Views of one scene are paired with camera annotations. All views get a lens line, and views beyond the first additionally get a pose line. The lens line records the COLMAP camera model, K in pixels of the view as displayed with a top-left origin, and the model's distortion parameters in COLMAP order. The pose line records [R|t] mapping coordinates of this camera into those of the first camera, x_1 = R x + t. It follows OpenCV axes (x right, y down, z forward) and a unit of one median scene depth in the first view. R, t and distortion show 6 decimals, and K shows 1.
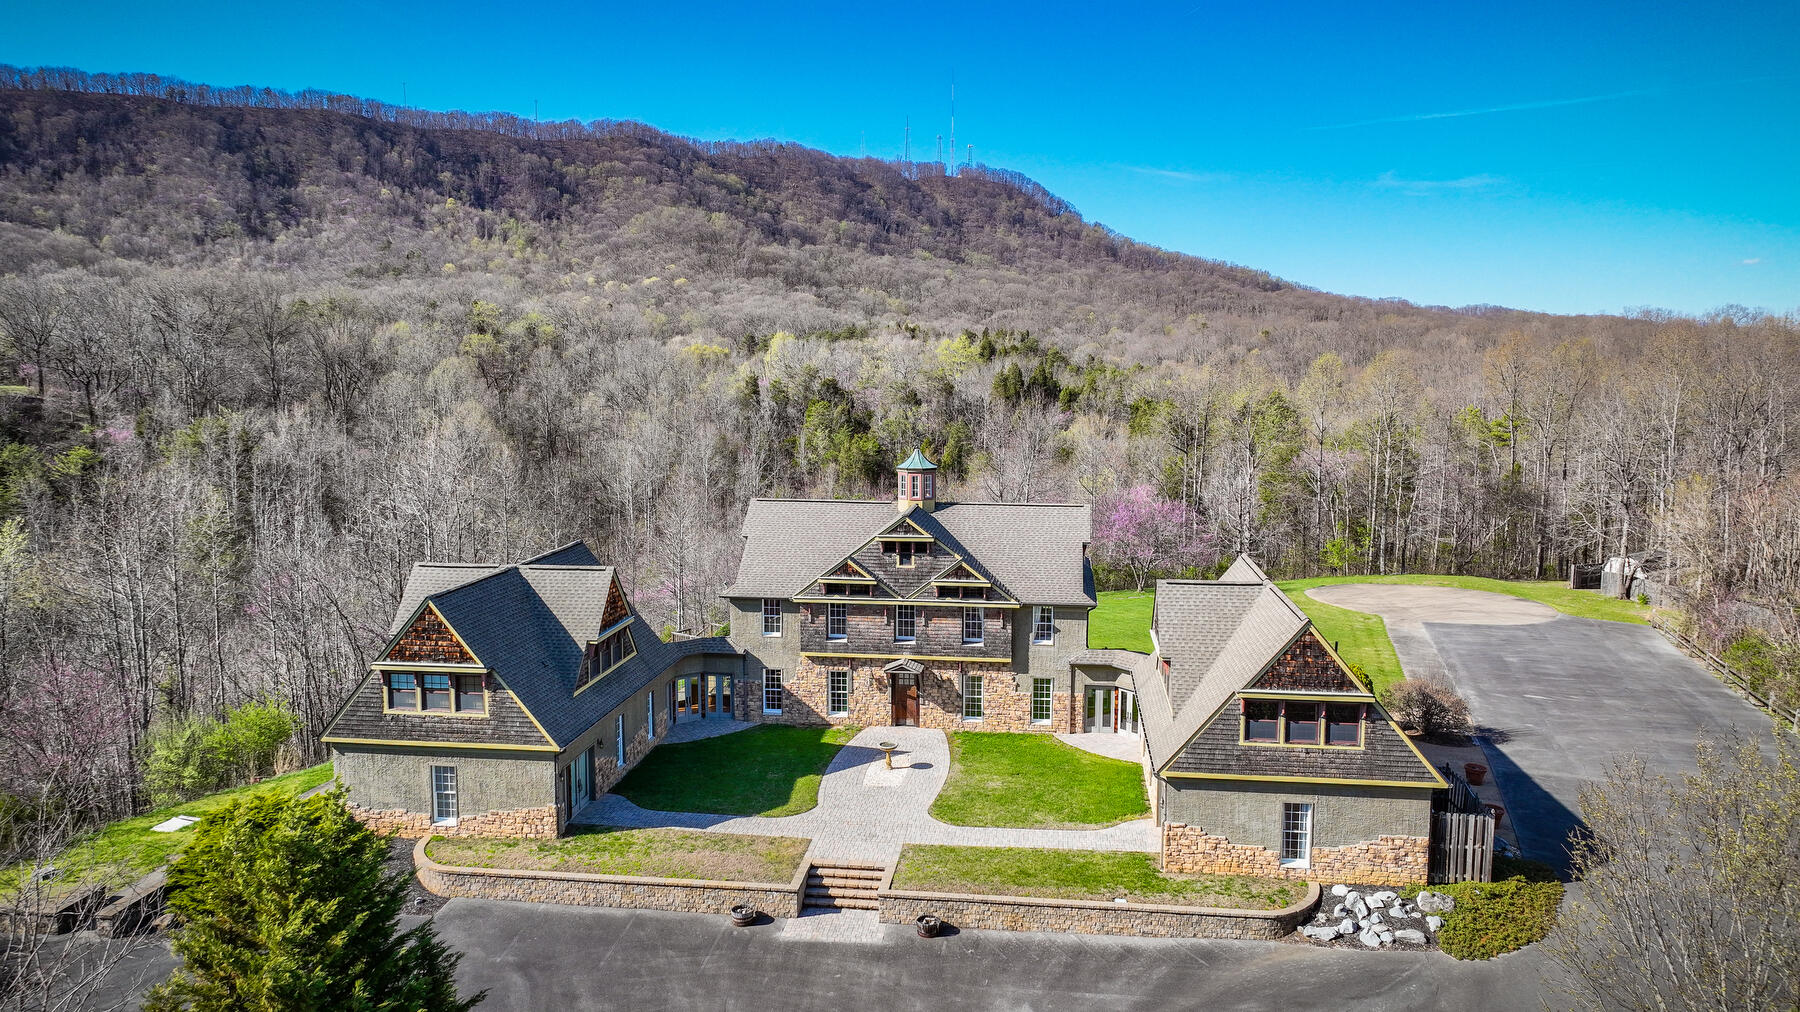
lens RADIAL K [[1260.8, 0, 900.0], [0, 1260.8, 506.0], [0, 0, 1]] dist [0.006136, 0.003004]
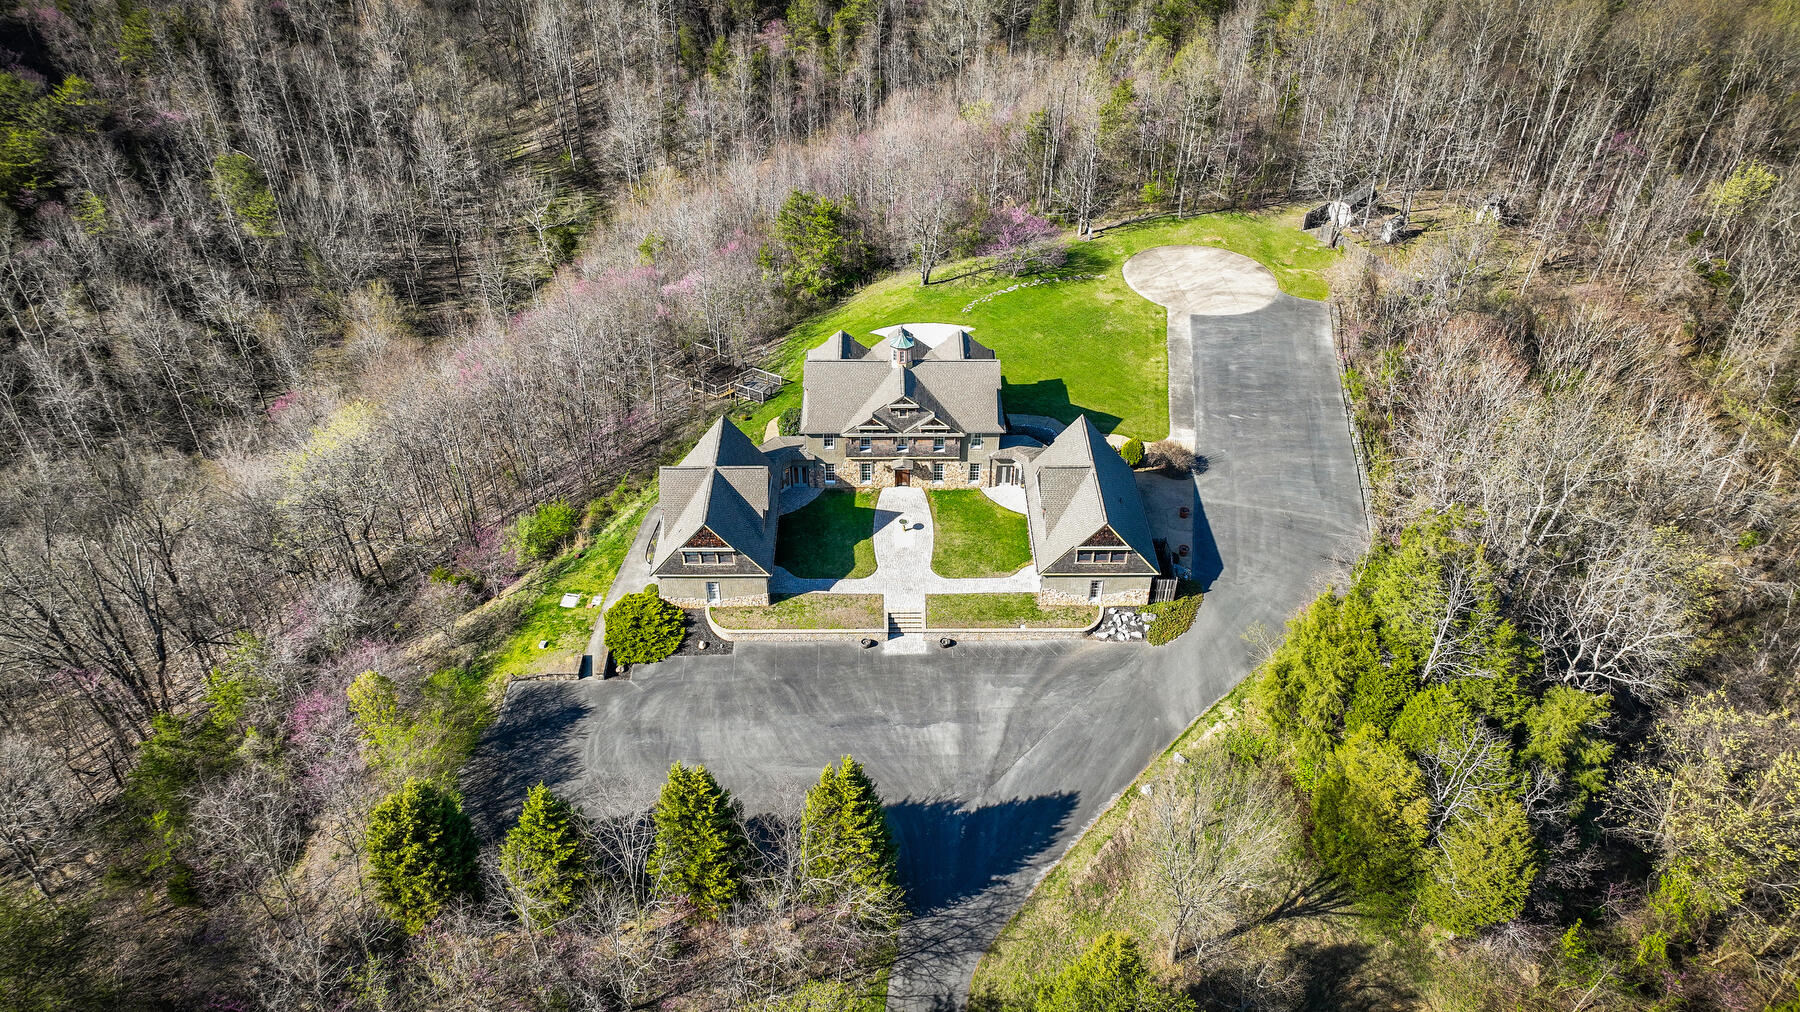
lens RADIAL K [[1268.2, 0, 900.0], [0, 1268.2, 506.0], [0, 0, 1]] dist [0.003560, 0.000393]
pose [[0.990597, -0.081637, 0.109786, -0.214002], [0.012431, 0.852847, 0.522012, -0.807629], [-0.136246, -0.515739, 0.845843, -0.630660]]
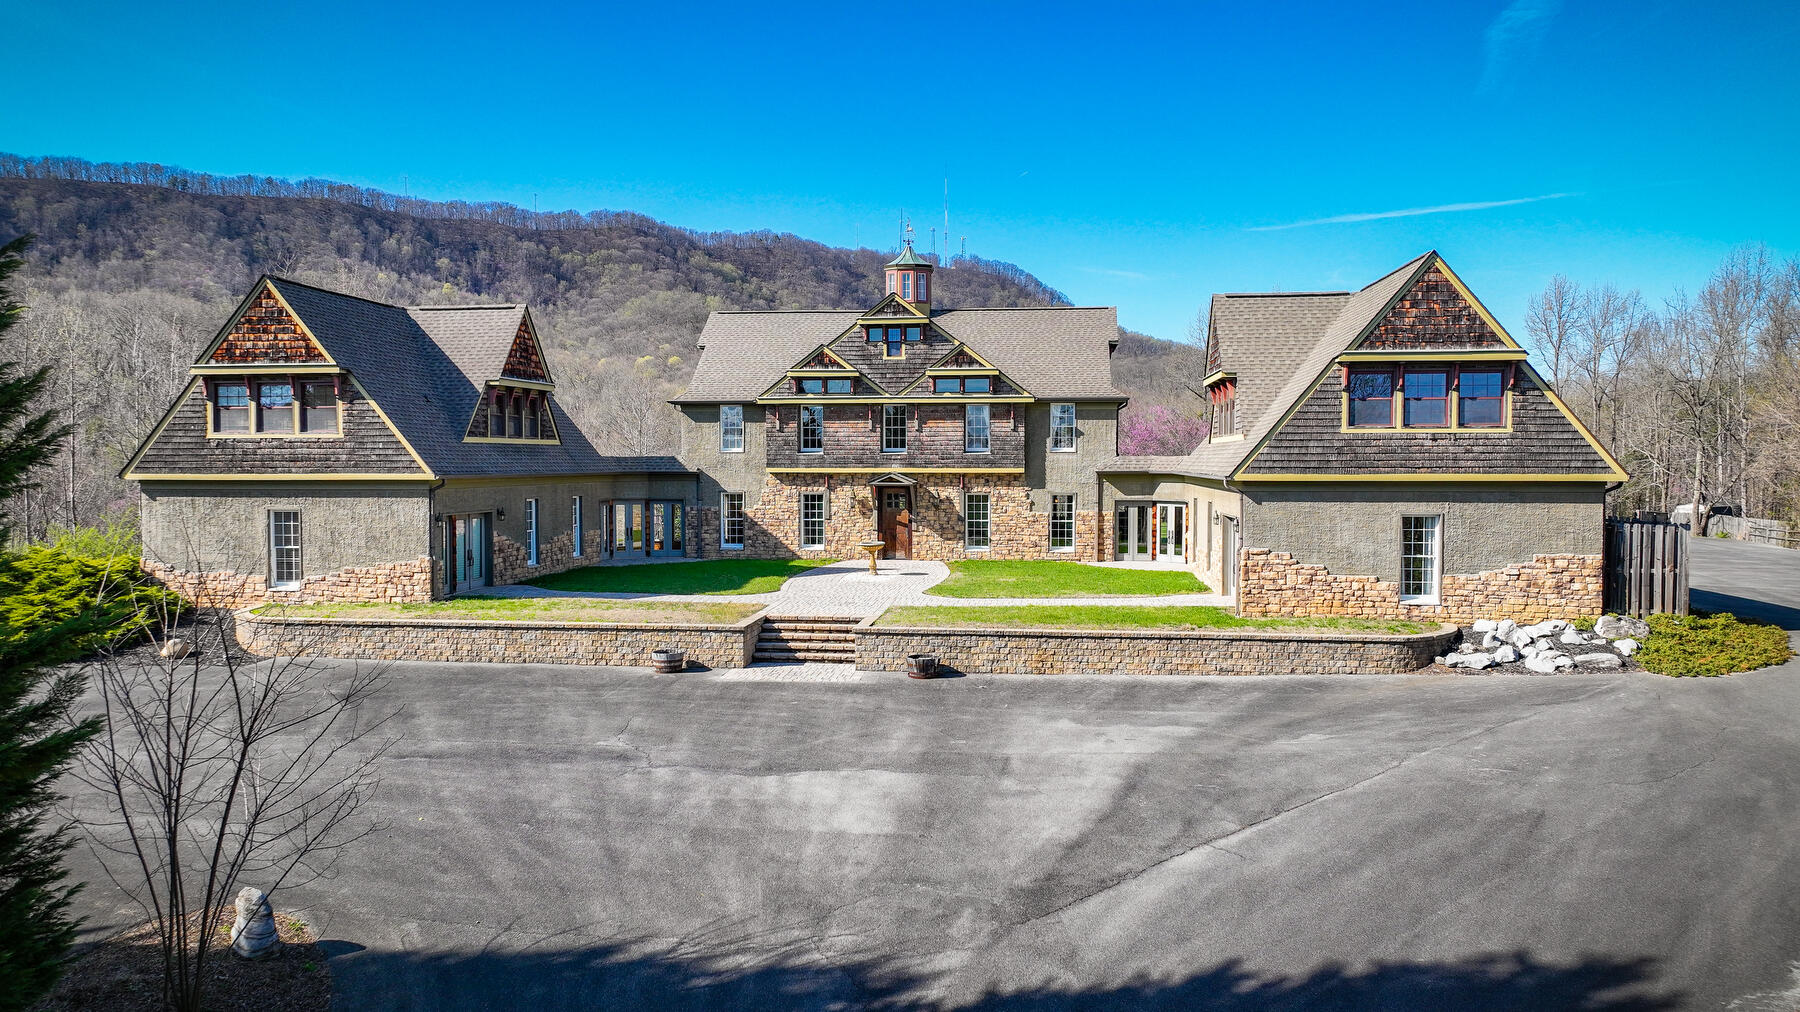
lens RADIAL K [[1260.8, 0, 900.0], [0, 1260.8, 506.0], [0, 0, 1]] dist [0.006136, 0.003004]
pose [[0.999990, -0.002036, 0.004024, 0.004567], [0.002335, 0.997123, -0.075770, 0.206633], [-0.003859, 0.075779, 0.997117, 0.189647]]
